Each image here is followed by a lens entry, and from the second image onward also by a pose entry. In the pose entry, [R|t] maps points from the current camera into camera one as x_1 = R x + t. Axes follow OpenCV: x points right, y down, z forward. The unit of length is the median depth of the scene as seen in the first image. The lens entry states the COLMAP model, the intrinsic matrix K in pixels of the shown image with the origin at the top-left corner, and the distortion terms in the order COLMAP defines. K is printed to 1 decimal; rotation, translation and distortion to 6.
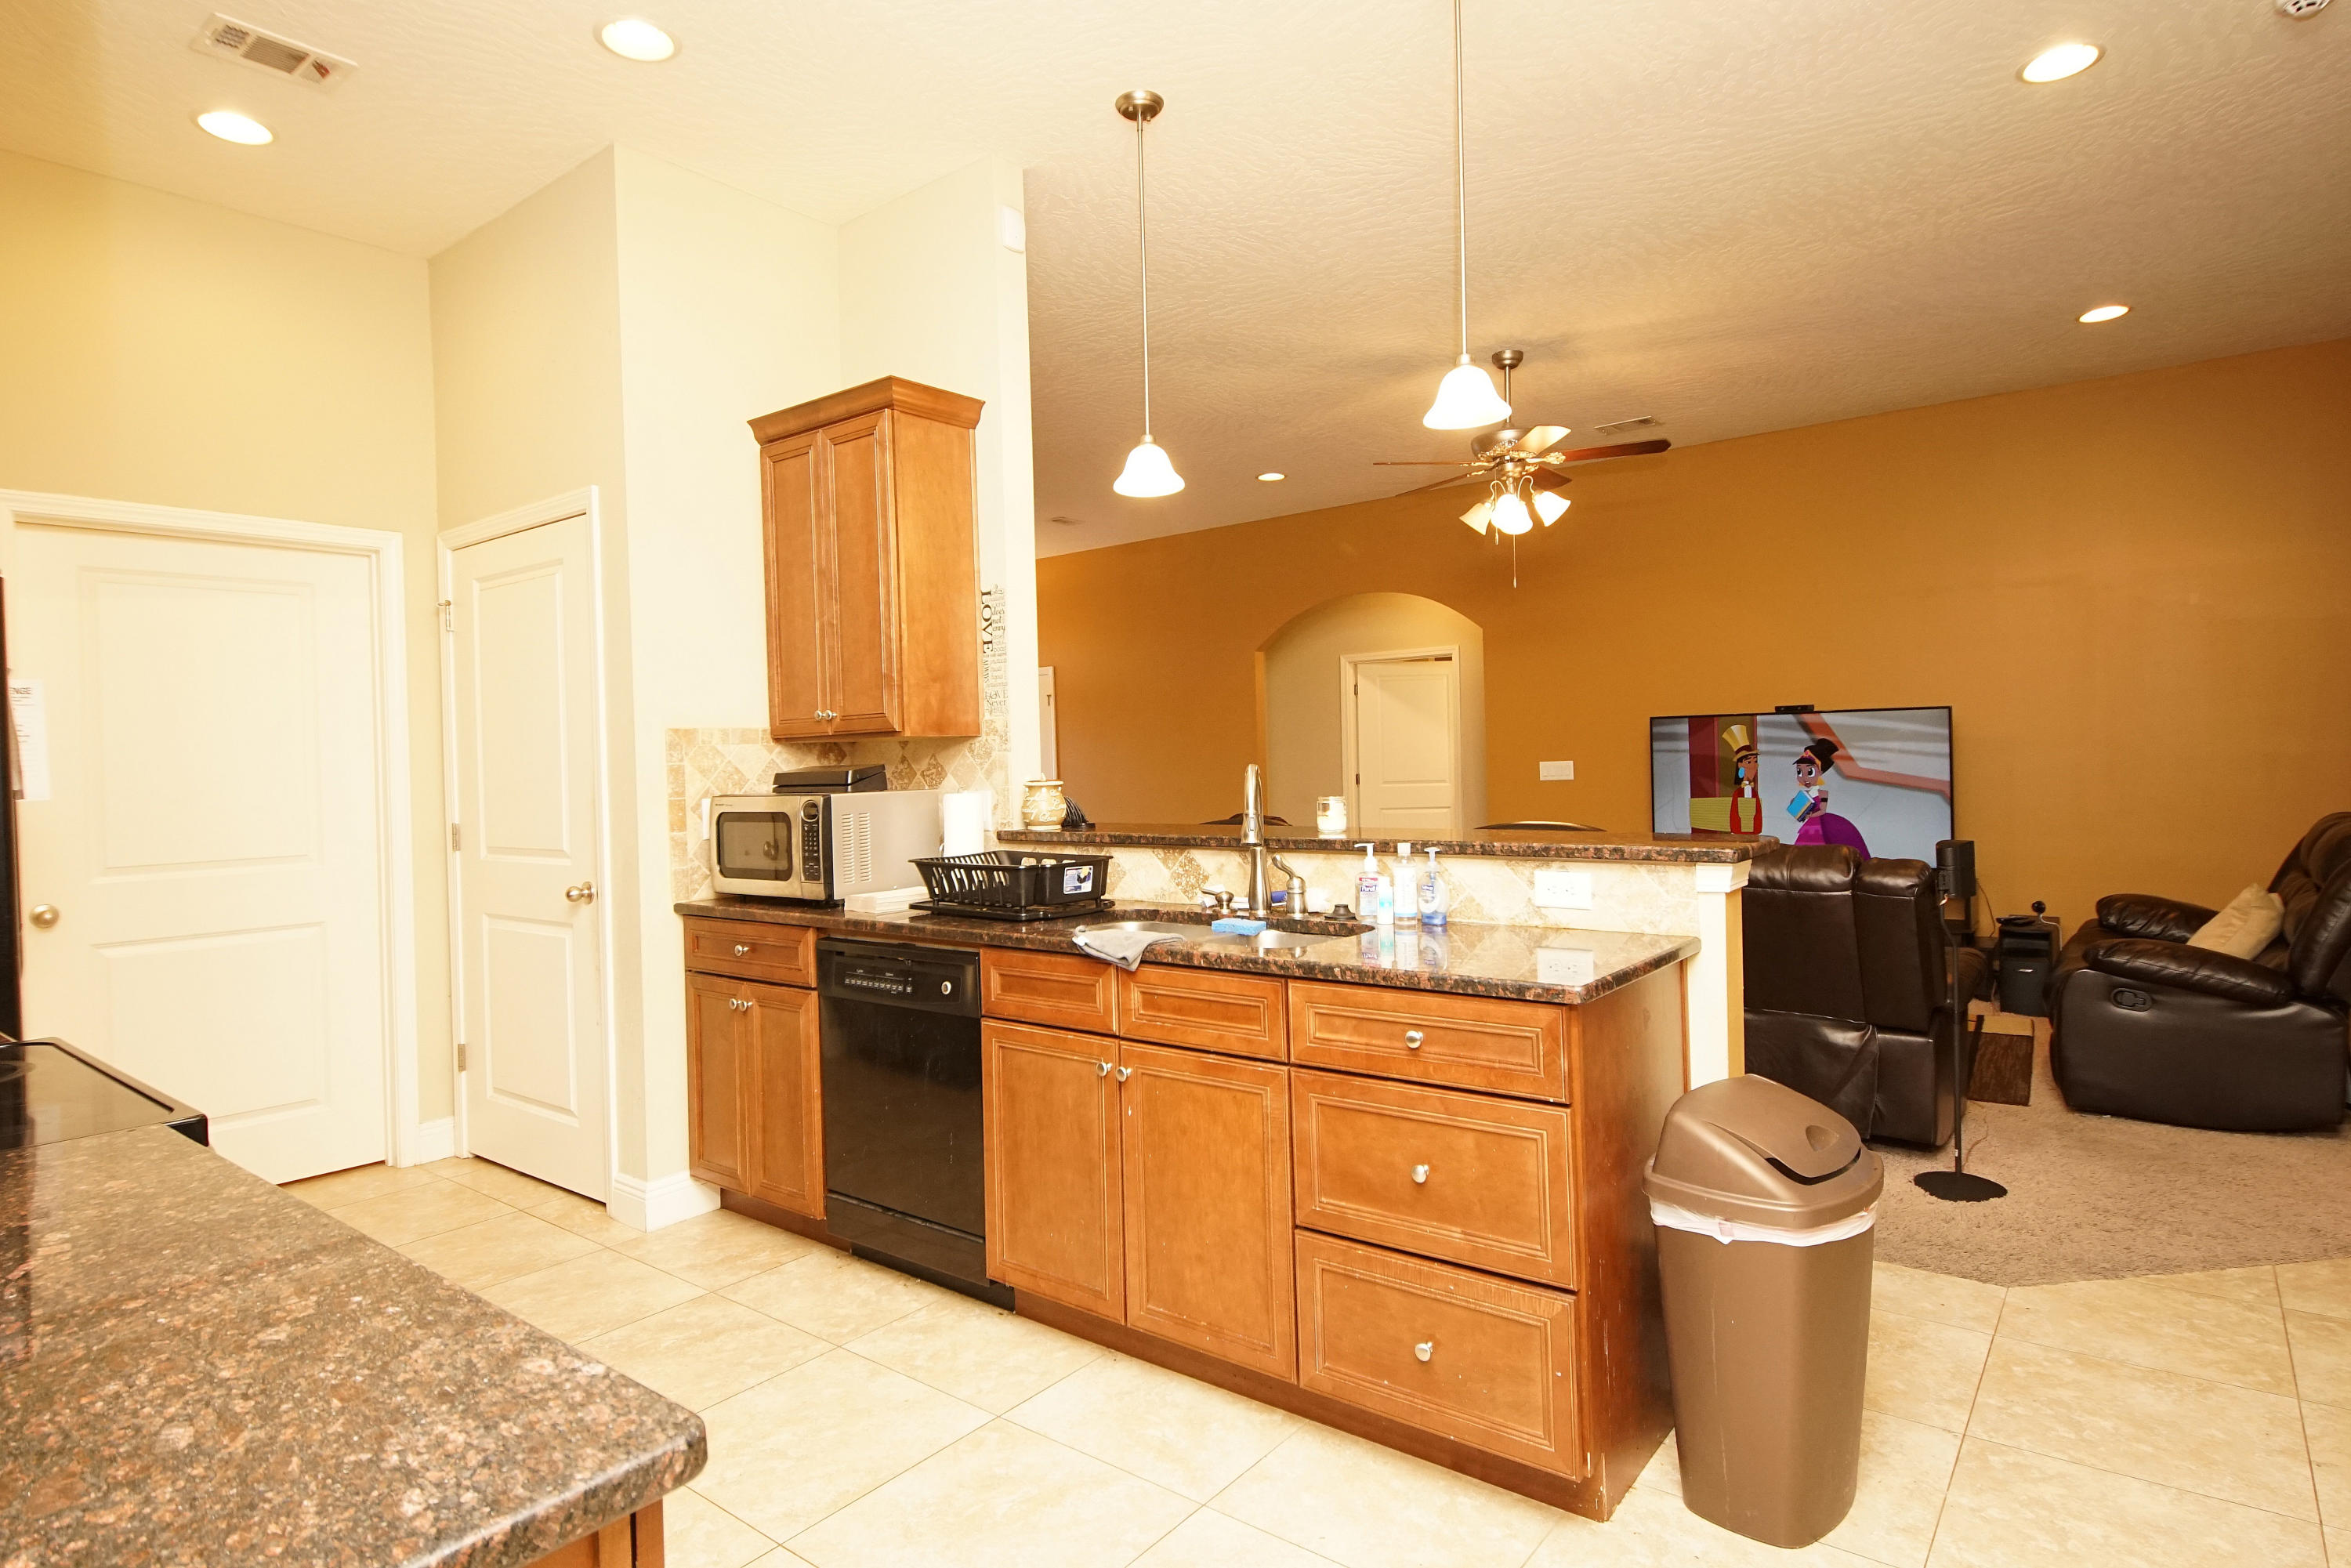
lens RADIAL K [[1258.0, 0, 1156.6], [0, 1258.0, 769.1], [0, 0, 1]] dist [0.035358, -0.031920]
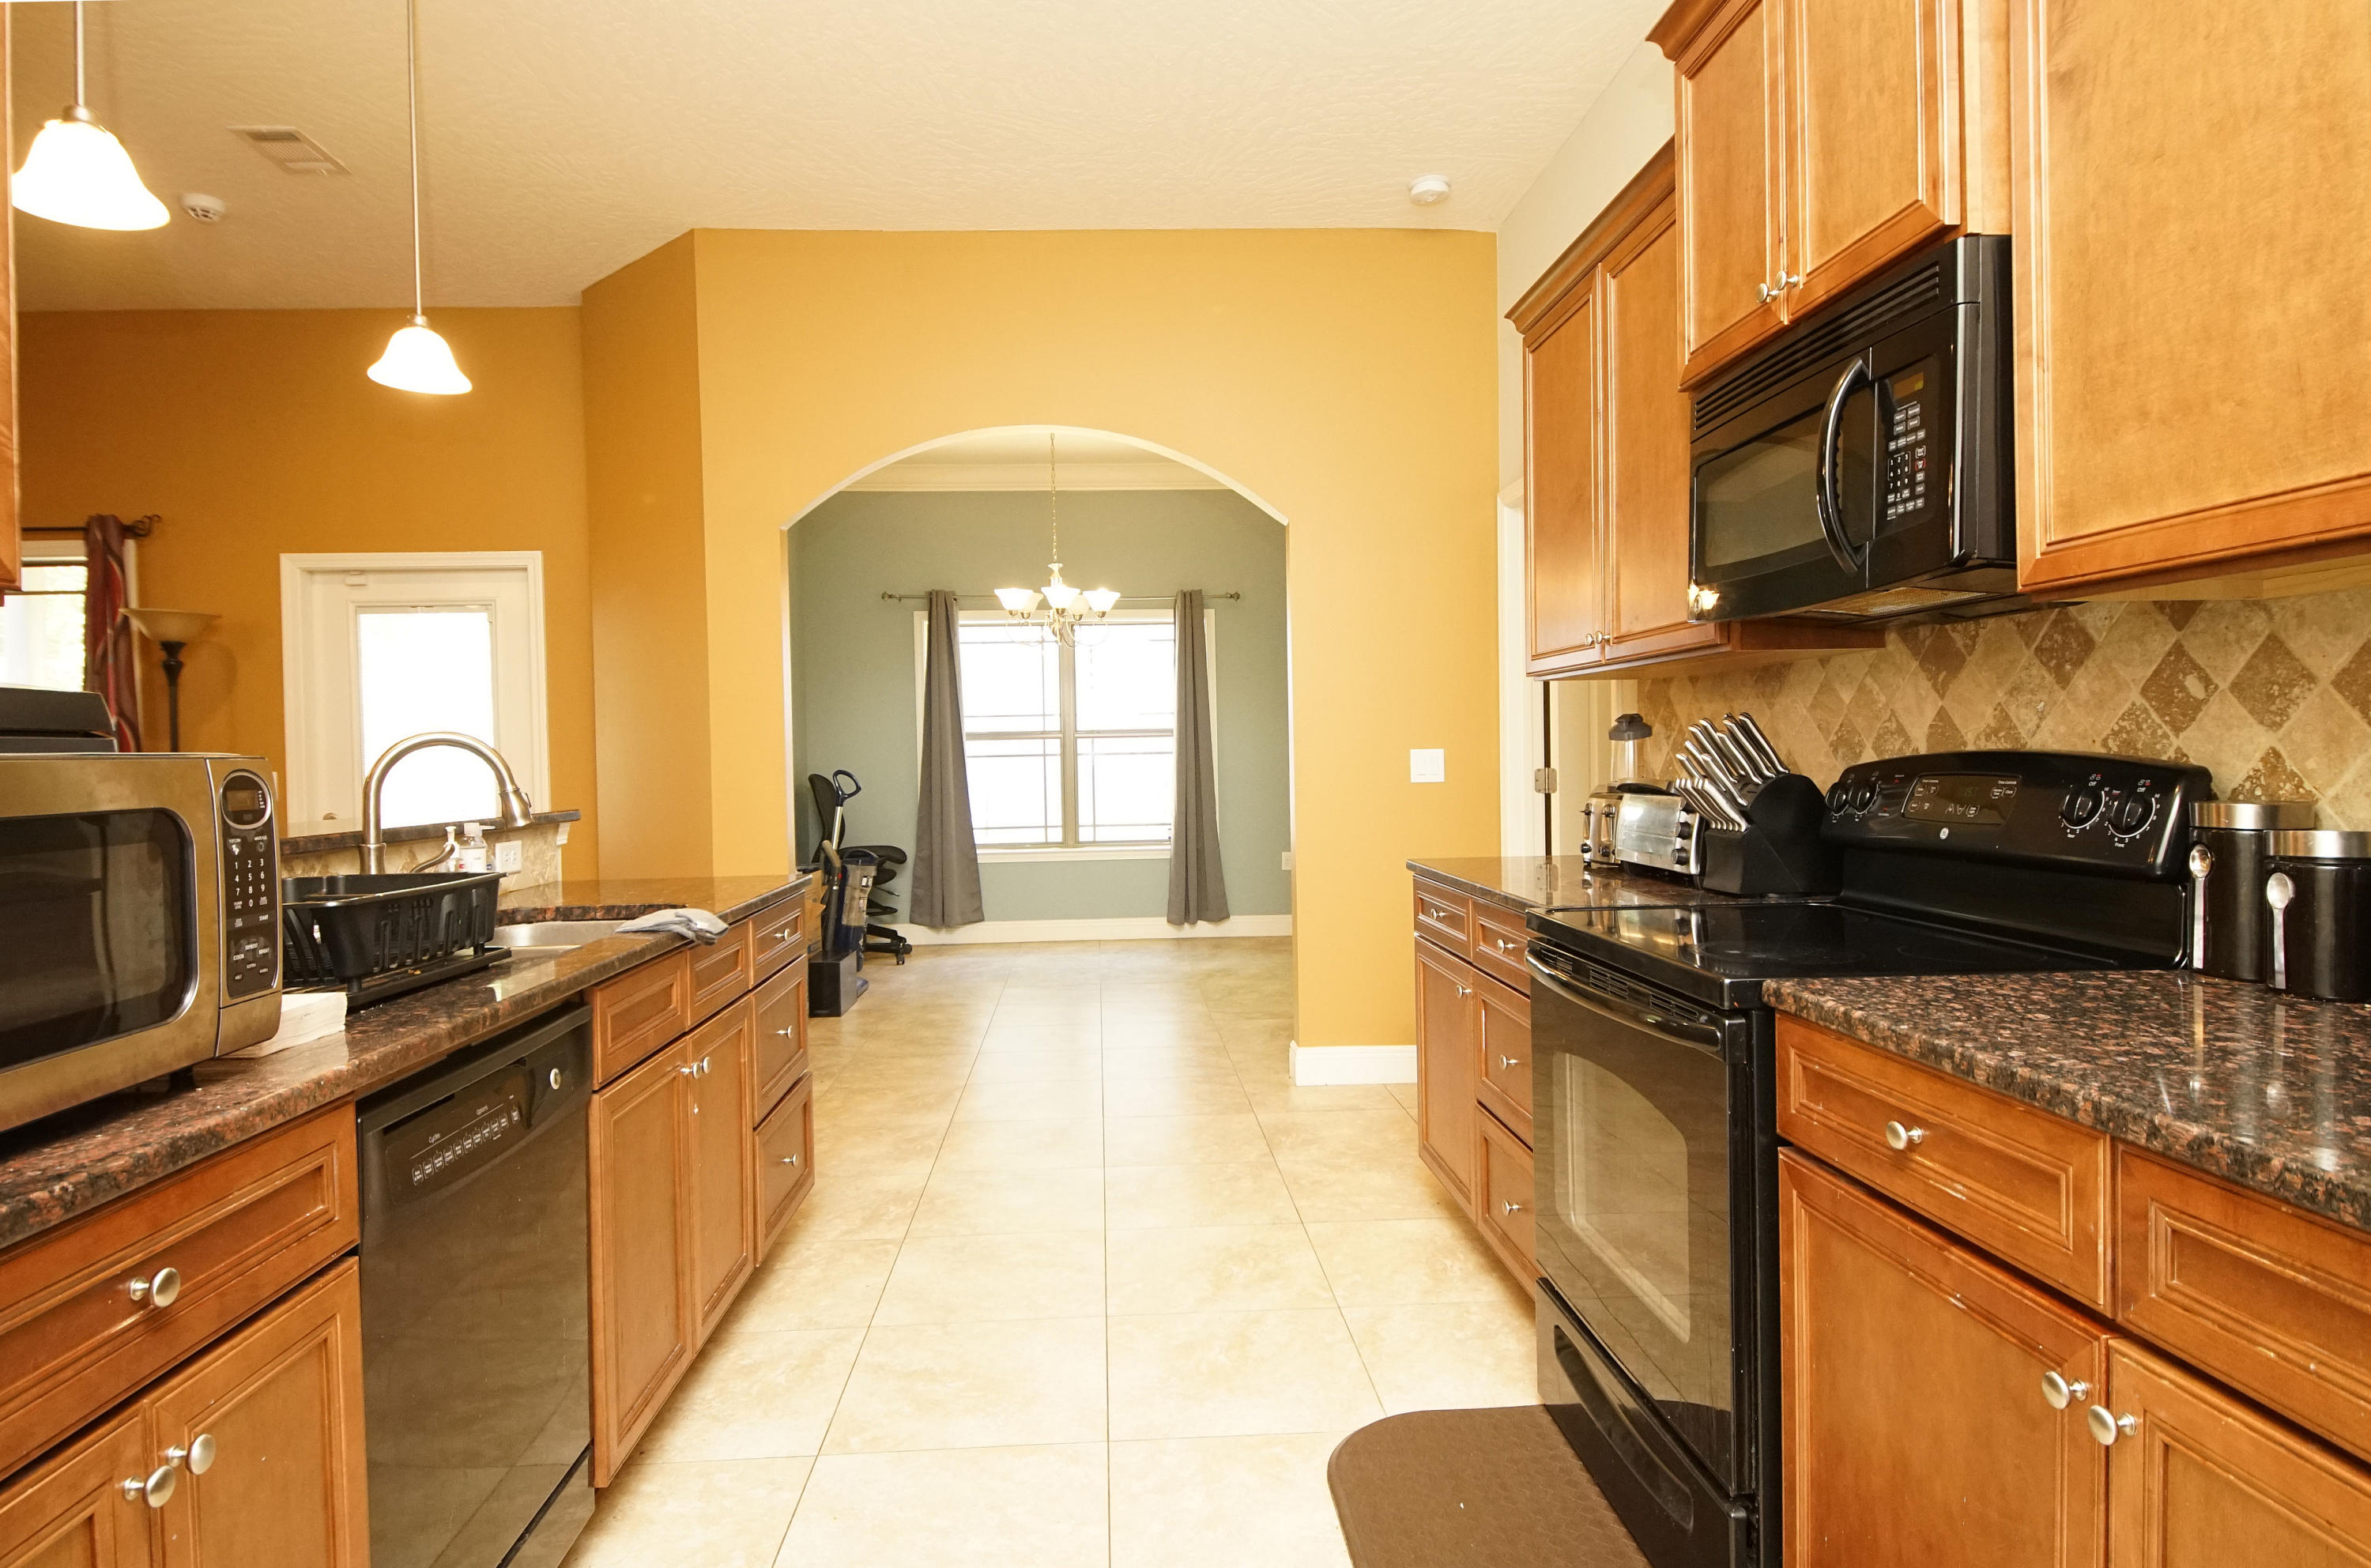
lens RADIAL K [[1287.2, 0, 1151.4], [0, 1287.2, 775.9], [0, 0, 1]] dist [0.037631, -0.000146]
pose [[-0.658975, 0.023950, 0.751784, -0.720097], [0.037622, 0.999291, 0.001142, 0.036081], [-0.751224, 0.029036, -0.659409, 1.048284]]
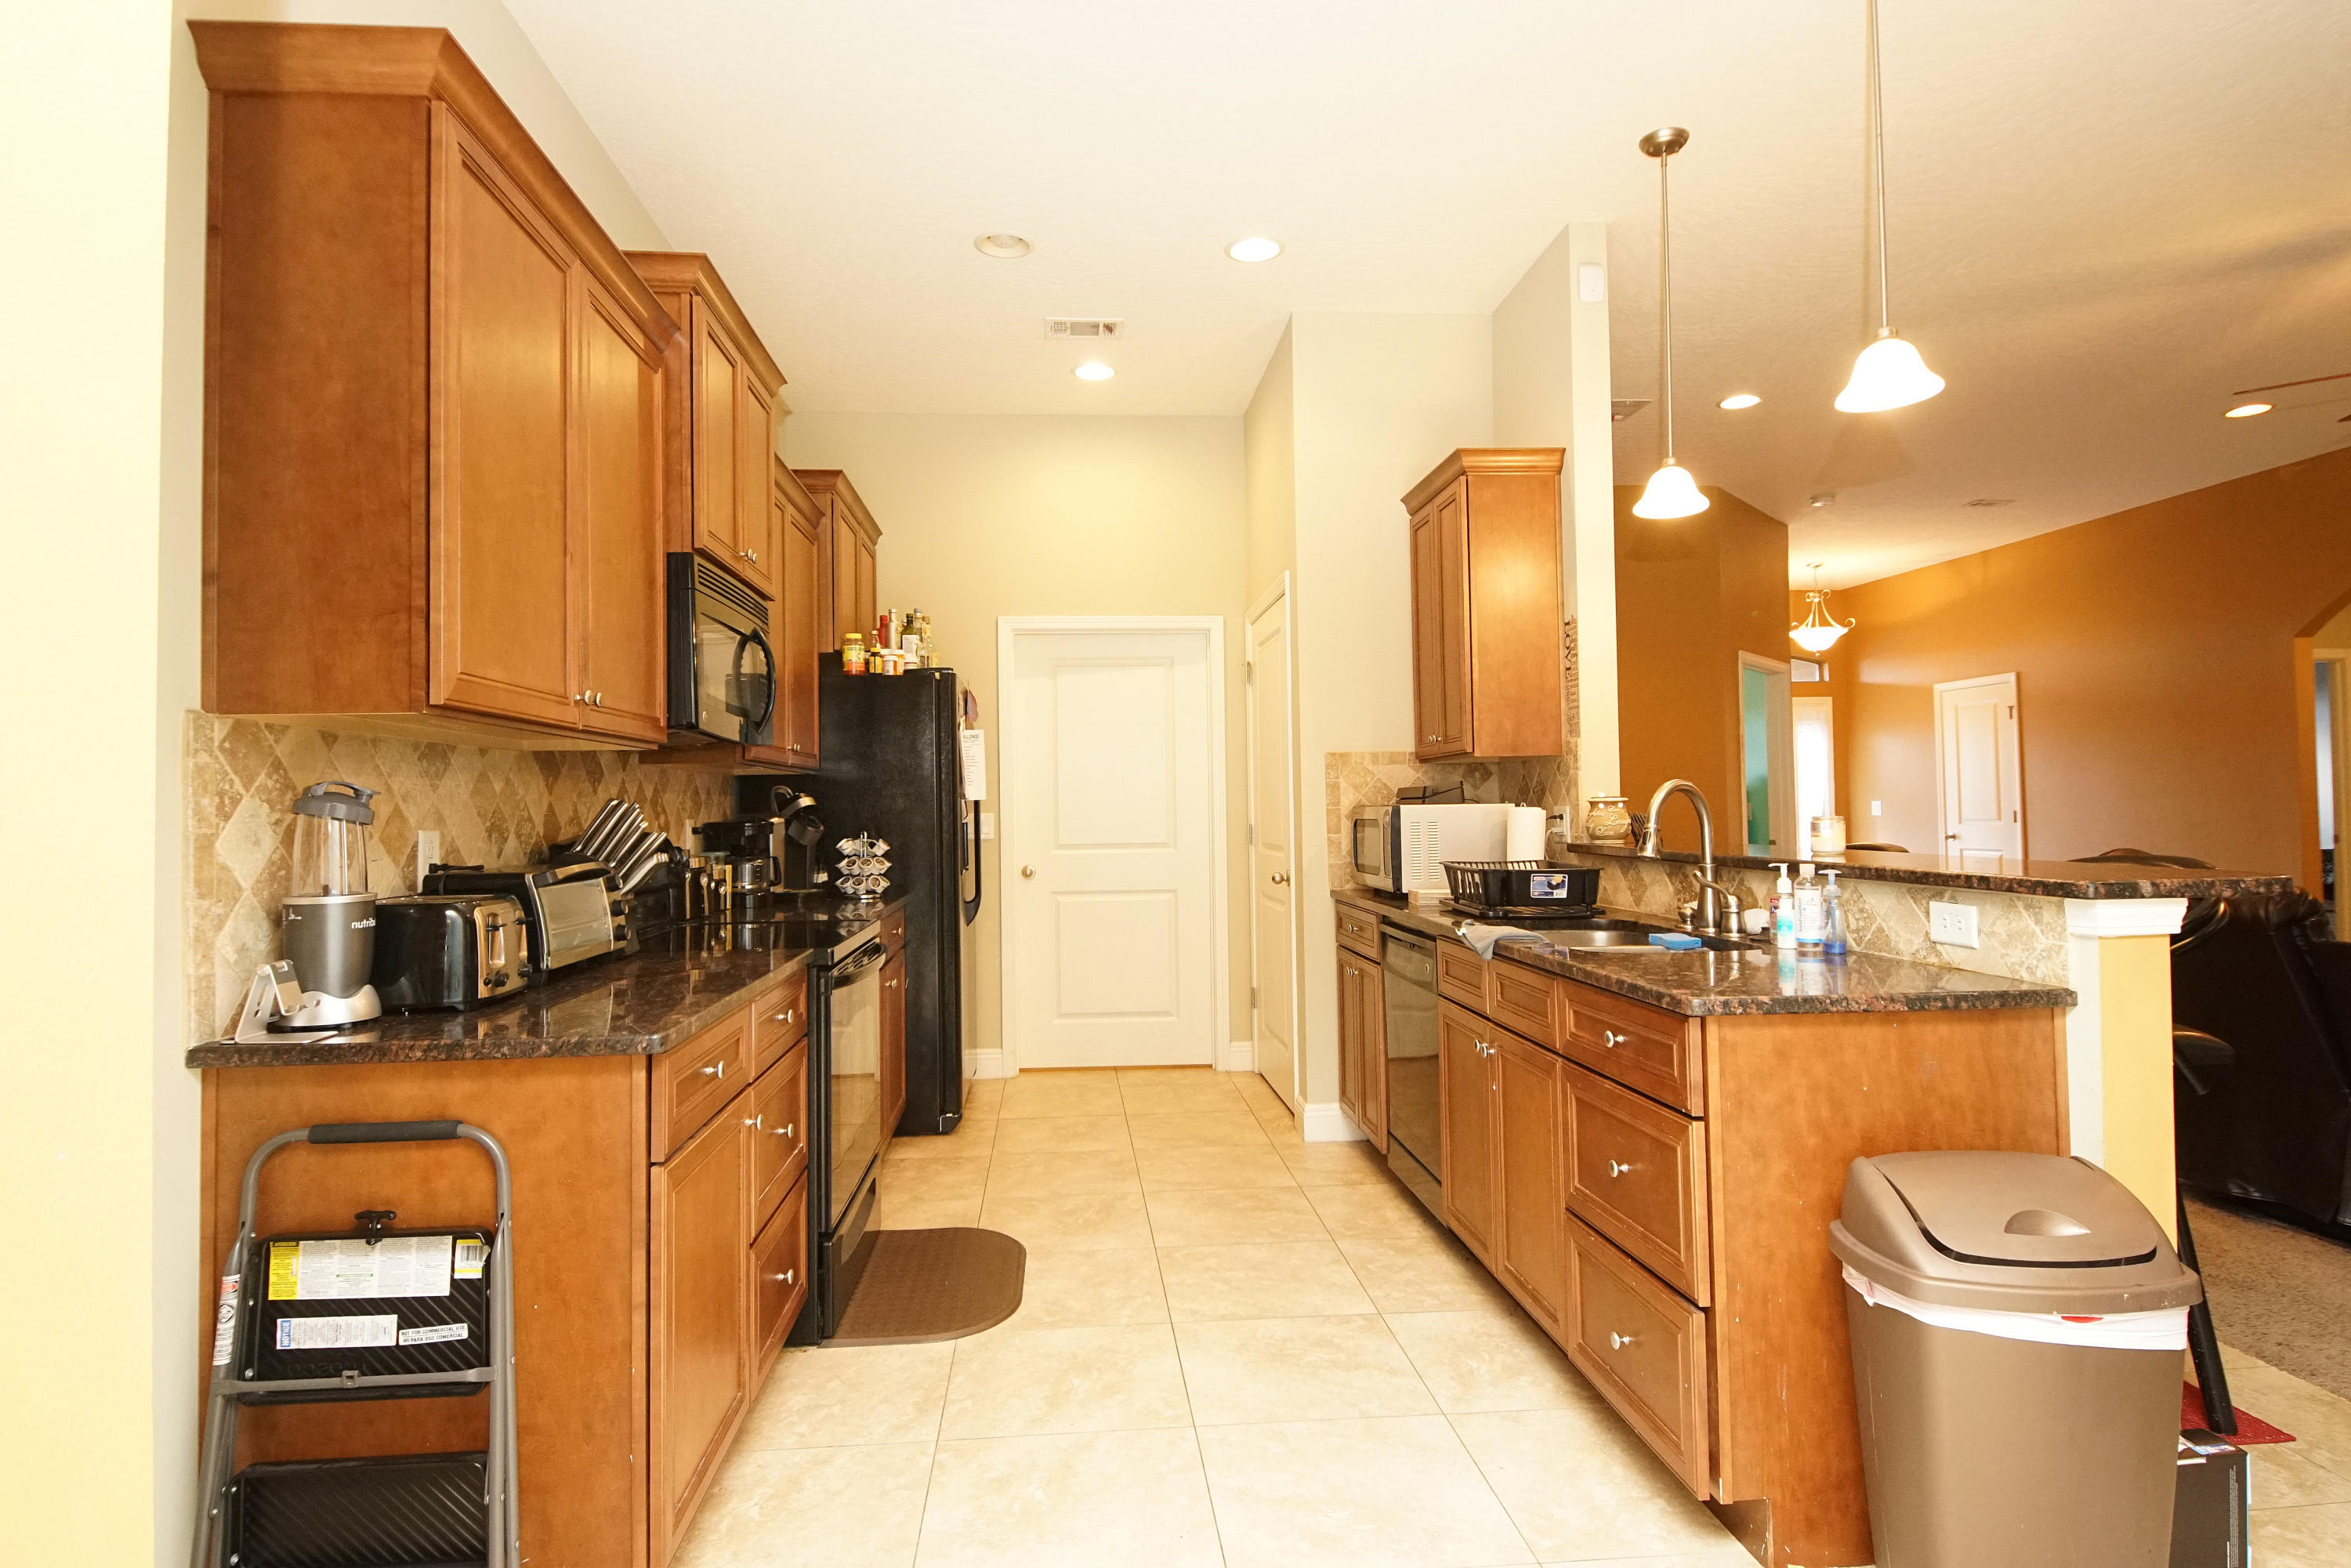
lens RADIAL K [[1258.0, 0, 1156.6], [0, 1258.0, 769.1], [0, 0, 1]] dist [0.035358, -0.031920]
pose [[0.684886, -0.005957, -0.728626, 0.460809], [-0.006414, 0.999879, -0.014205, 0.003824], [0.728622, 0.014402, 0.684764, 0.000445]]
